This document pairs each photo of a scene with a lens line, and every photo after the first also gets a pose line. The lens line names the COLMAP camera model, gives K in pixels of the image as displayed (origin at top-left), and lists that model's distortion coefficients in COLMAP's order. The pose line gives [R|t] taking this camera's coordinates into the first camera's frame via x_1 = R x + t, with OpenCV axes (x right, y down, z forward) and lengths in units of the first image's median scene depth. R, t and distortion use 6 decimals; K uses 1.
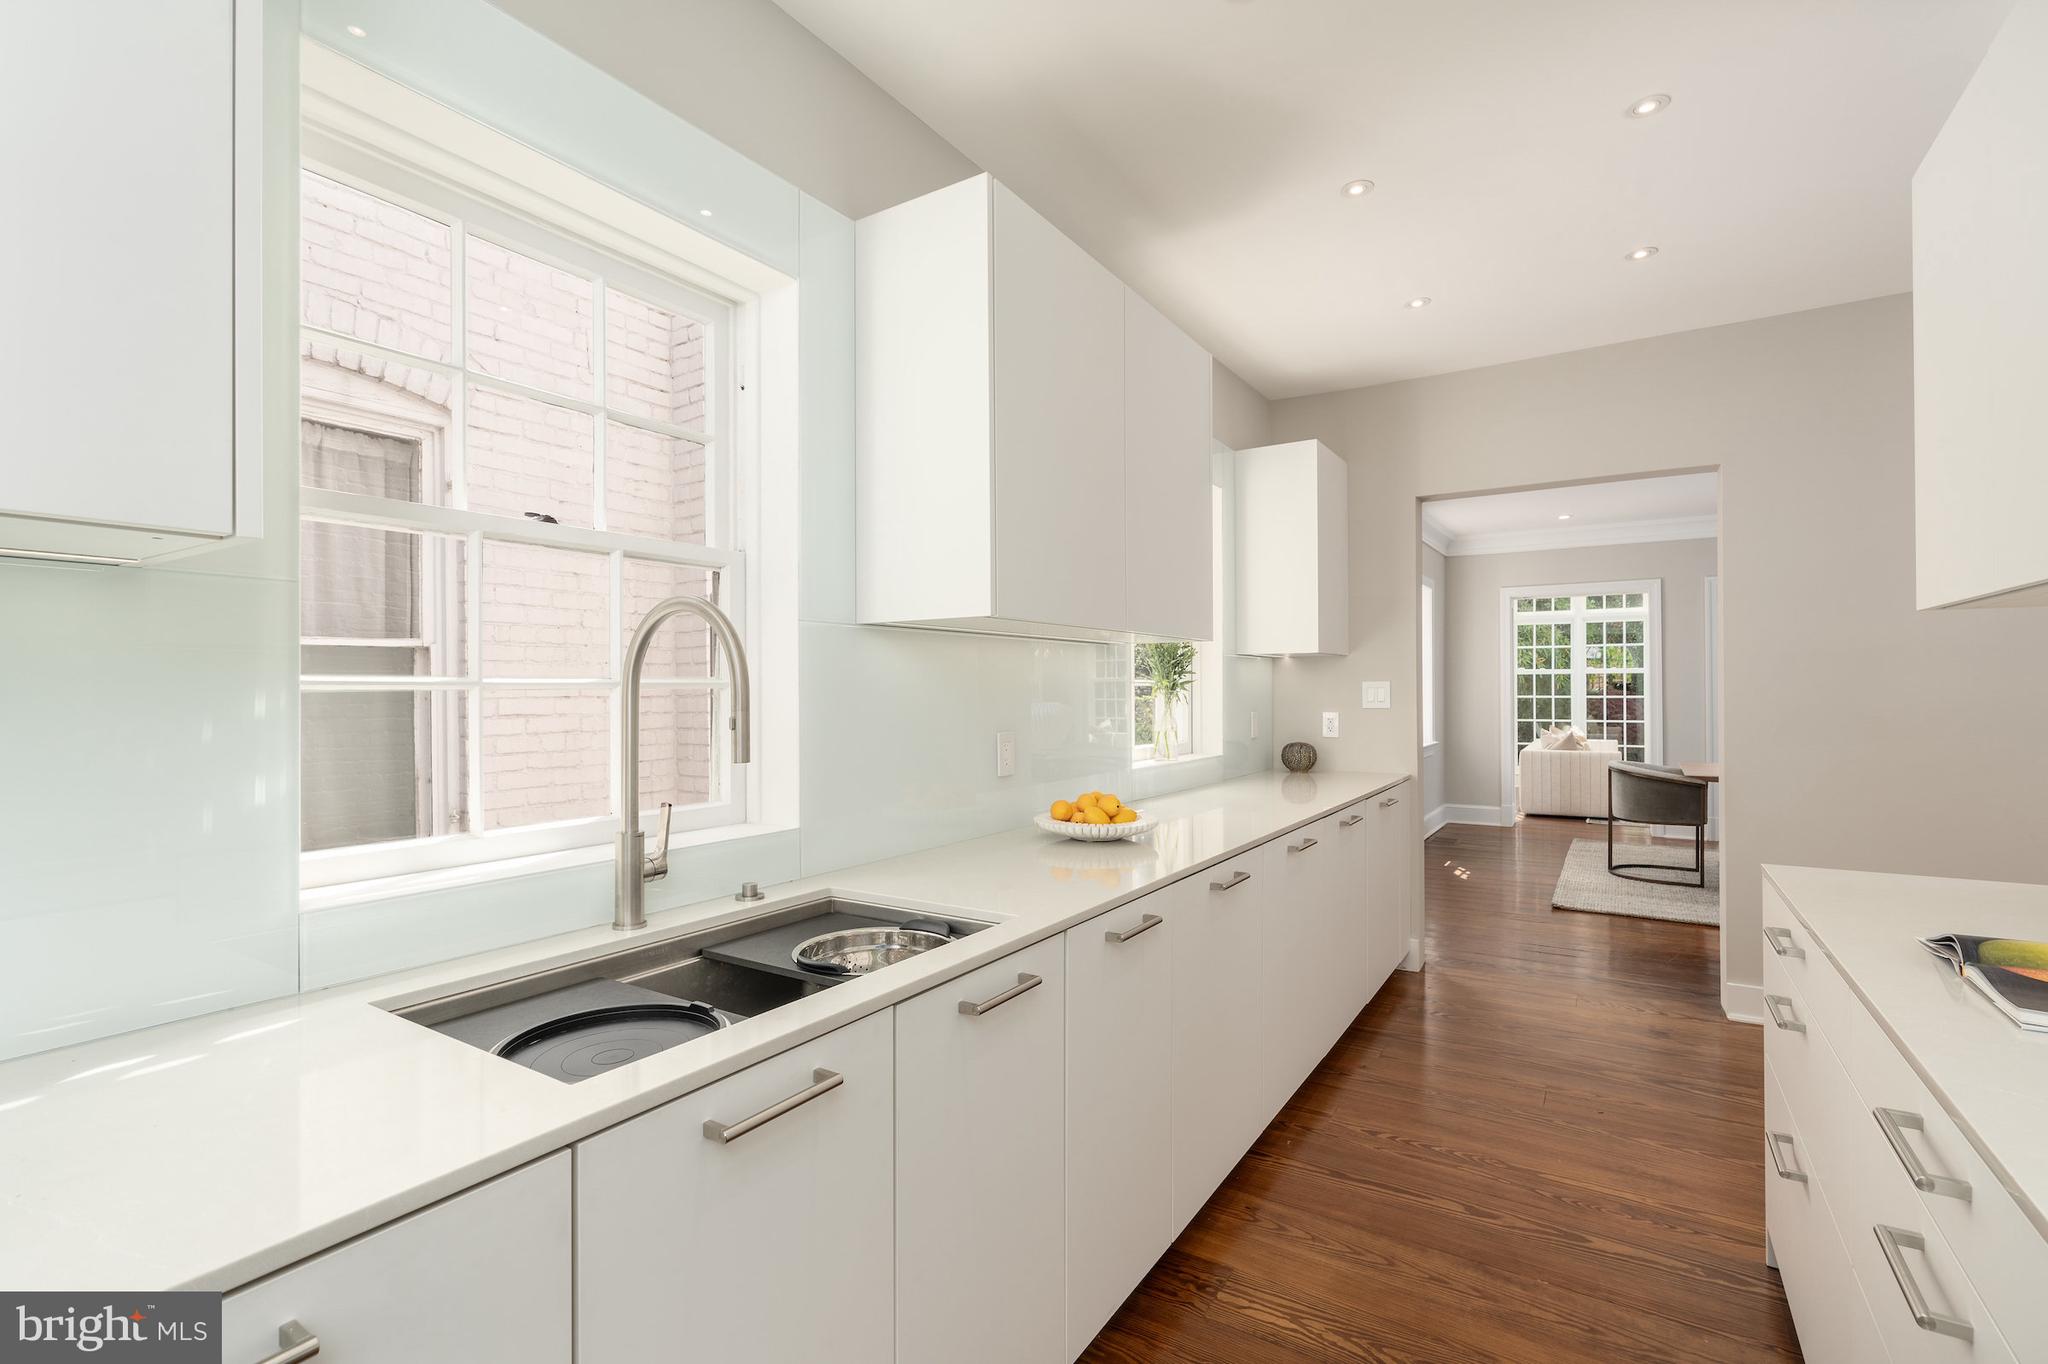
lens RADIAL K [[920.0, 0, 1063.6], [0, 920.0, 687.5], [0, 0, 1]] dist [-0.001656, -0.002346]
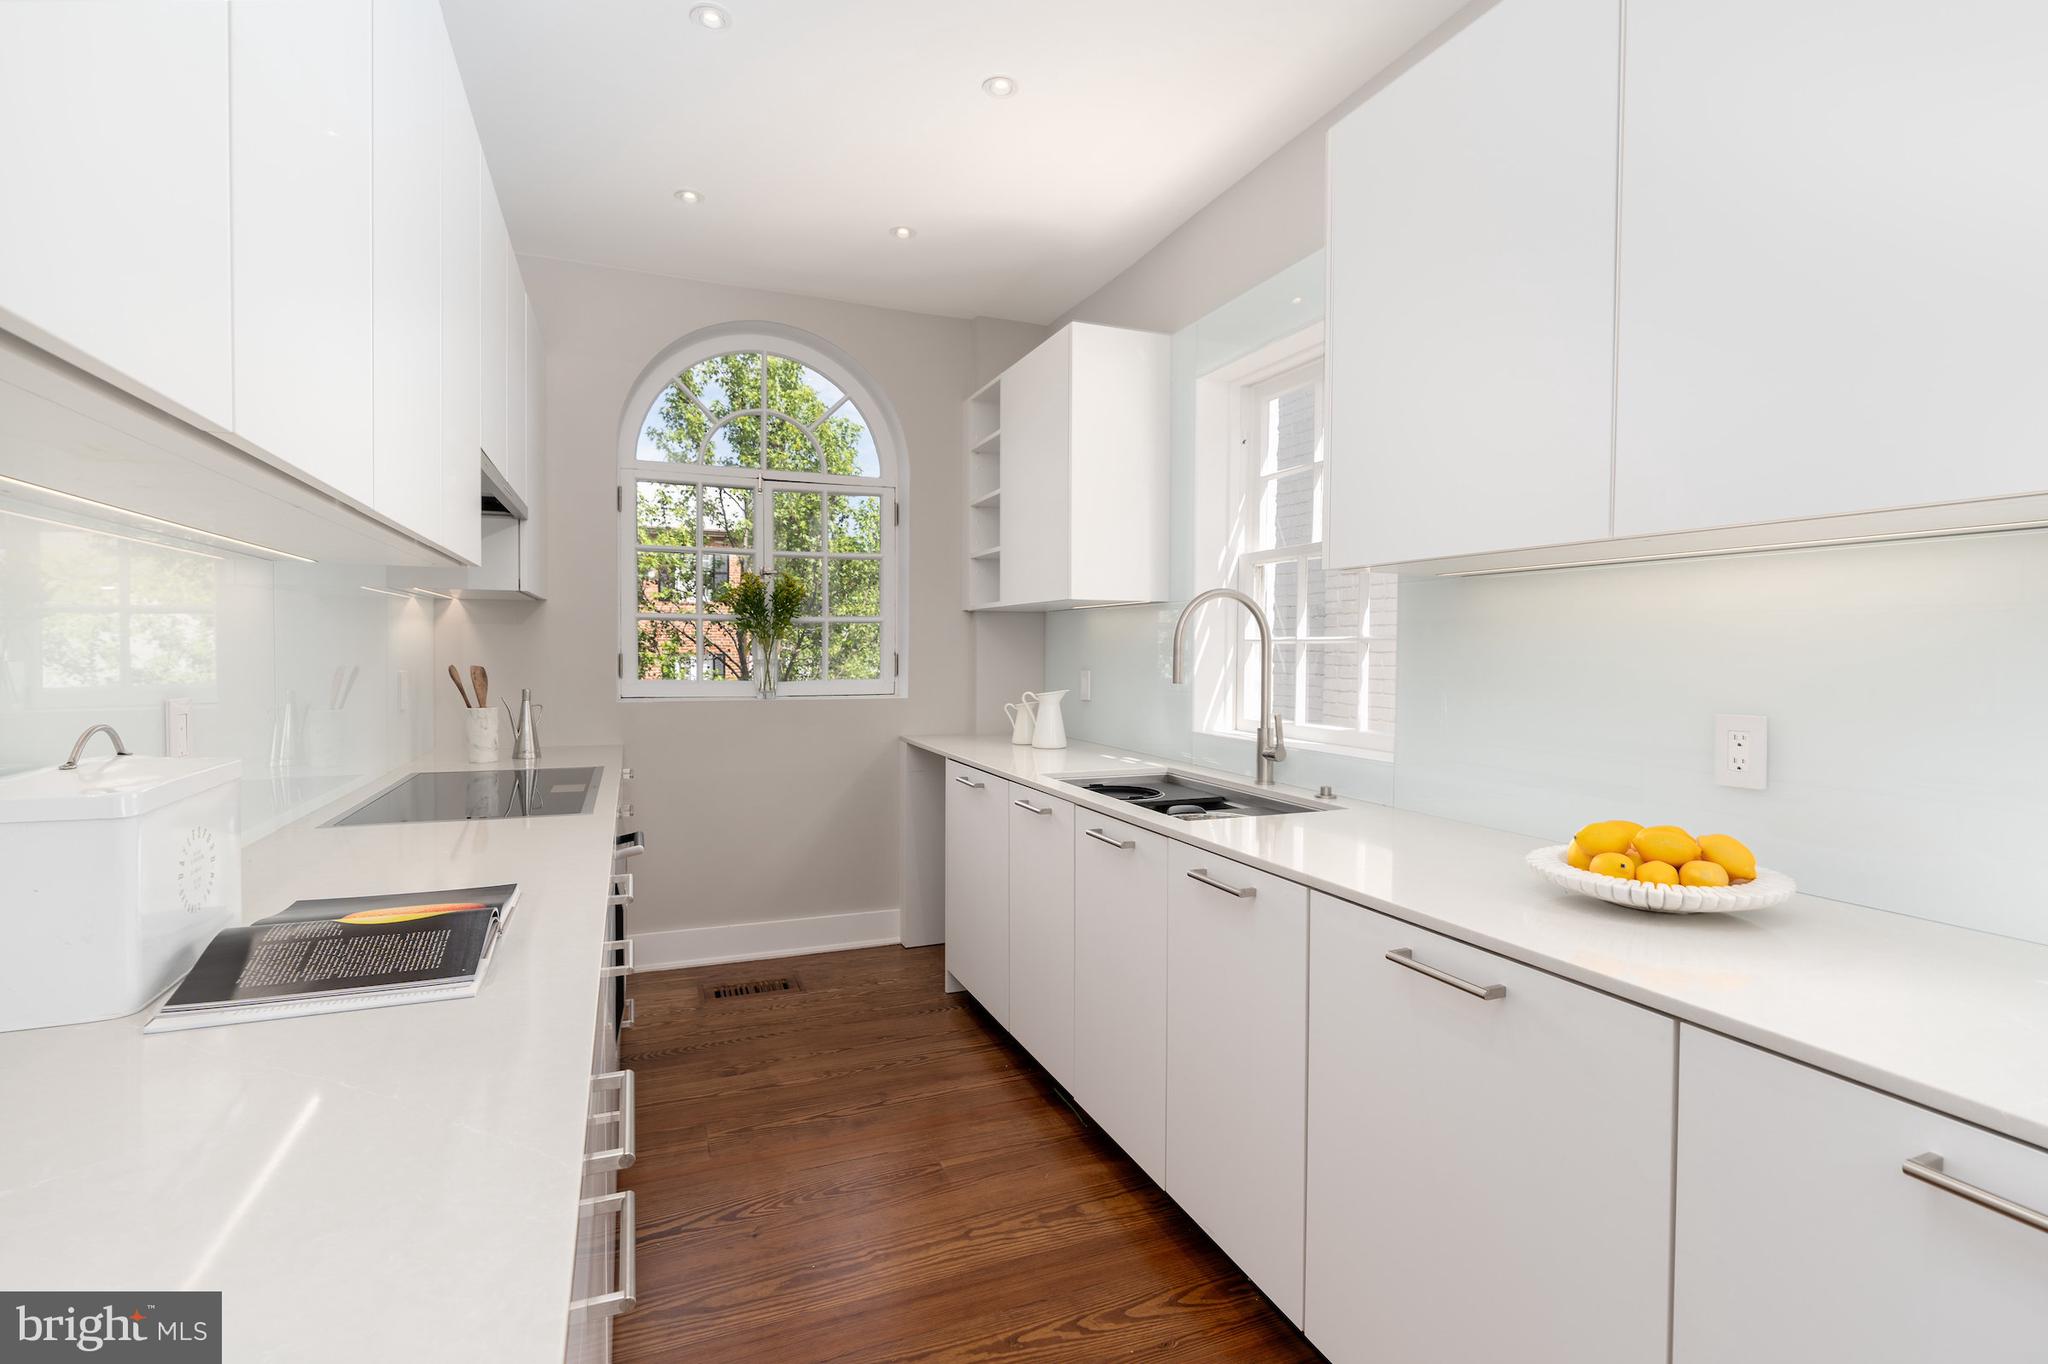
lens RADIAL K [[920.0, 0, 1010.7], [0, 920.0, 680.7], [0, 0, 1]] dist [-0.001656, -0.002346]
pose [[-0.582735, 0.042635, -0.811543, 0.306960], [0.001809, 0.998688, 0.051168, -0.009930], [0.812660, 0.028350, -0.582048, 0.368042]]
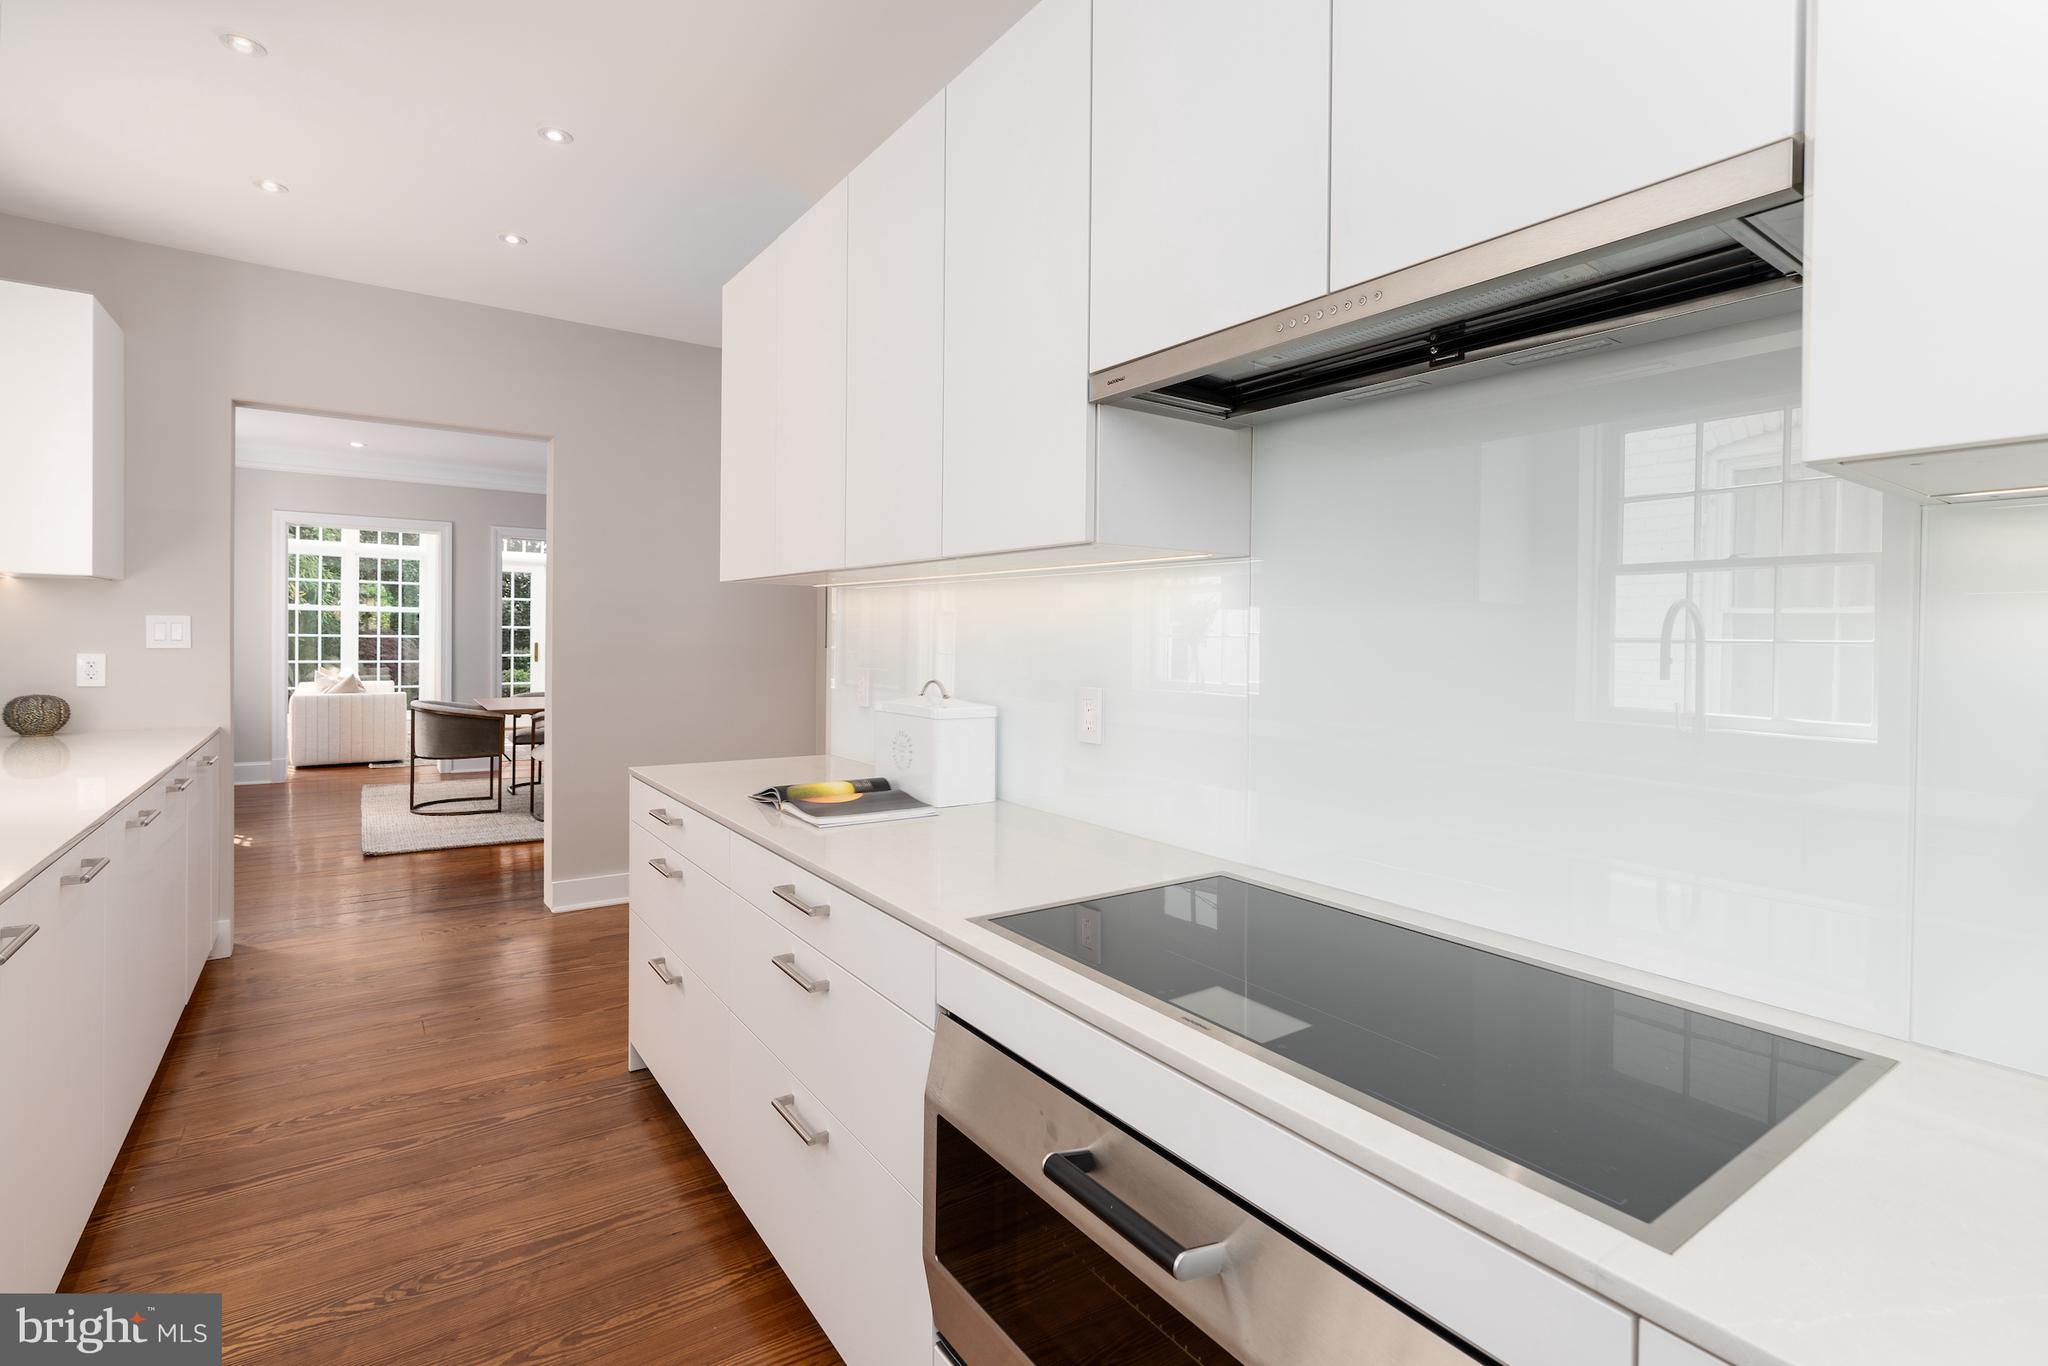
lens RADIAL K [[920.0, 0, 1041.6], [0, 920.0, 646.8], [0, 0, 1]] dist [-0.001656, -0.002346]
pose [[0.379940, -0.000004, 0.925011, -0.083545], [-0.019373, 0.999781, 0.007961, -0.000293], [-0.924808, -0.020945, 0.379856, -0.012619]]
